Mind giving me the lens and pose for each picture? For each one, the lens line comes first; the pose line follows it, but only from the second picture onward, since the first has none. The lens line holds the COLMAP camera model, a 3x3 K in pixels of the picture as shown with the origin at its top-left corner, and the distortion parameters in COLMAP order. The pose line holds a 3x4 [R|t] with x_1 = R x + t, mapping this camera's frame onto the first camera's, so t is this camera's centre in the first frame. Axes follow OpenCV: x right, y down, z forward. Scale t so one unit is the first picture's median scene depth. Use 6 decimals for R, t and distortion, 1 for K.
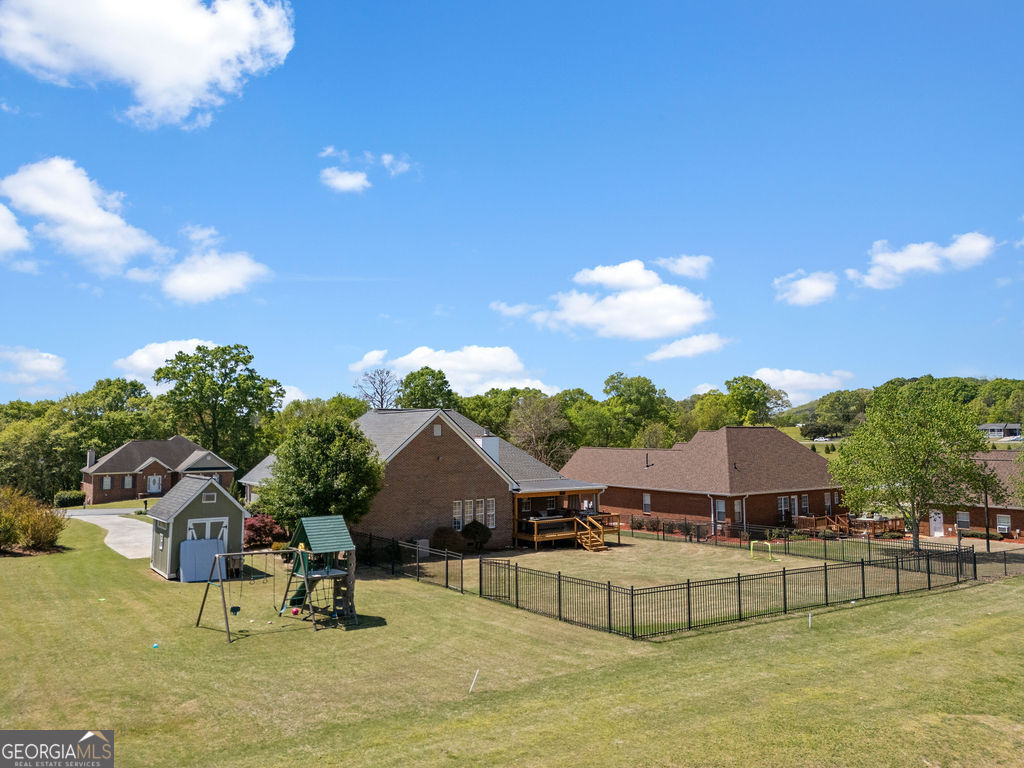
lens RADIAL K [[751.9, 0, 509.1], [0, 751.9, 384.2], [0, 0, 1]] dist [0.022645, -0.029305]
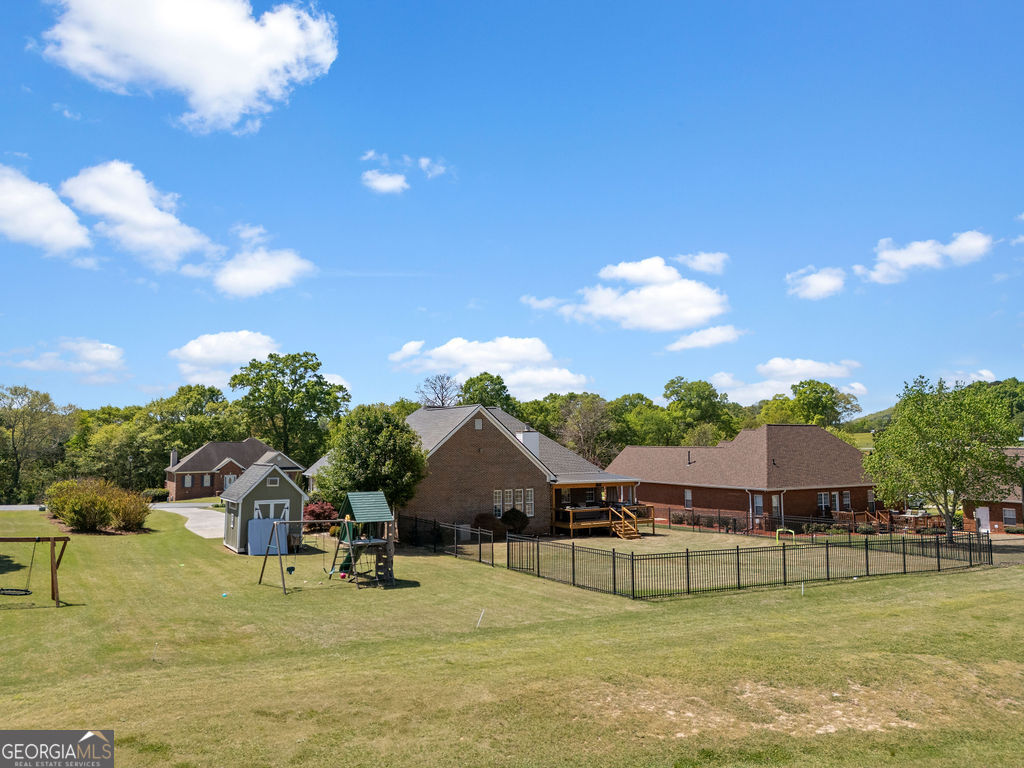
lens RADIAL K [[754.4, 0, 501.8], [0, 754.4, 385.1], [0, 0, 1]] dist [0.013145, 0.005672]
pose [[0.995286, -0.006383, -0.096773, 0.034084], [0.005488, 0.999940, -0.009510, 0.012528], [0.096827, 0.008934, 0.995261, -0.059192]]
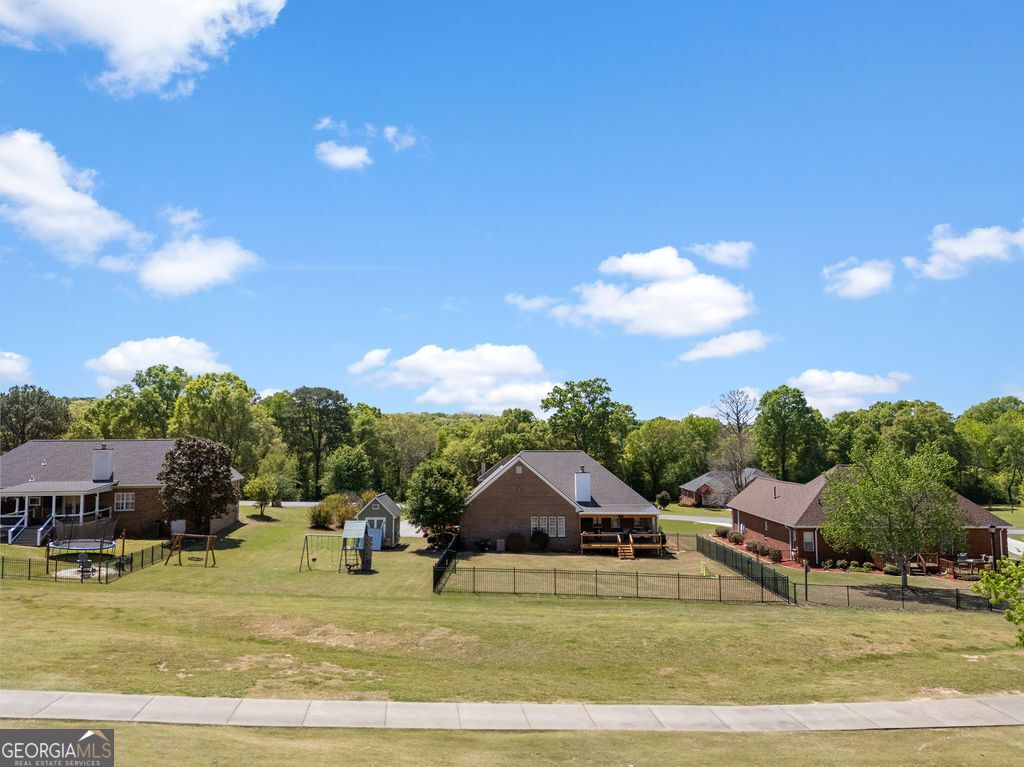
lens RADIAL K [[749.6, 0, 490.4], [0, 749.6, 366.7], [0, 0, 1]] dist [0.084913, -0.031367]
pose [[0.786204, -0.057317, -0.615303, 0.660087], [0.042306, 0.998345, -0.038943, -0.074917], [0.616517, 0.004586, 0.787328, -0.209479]]
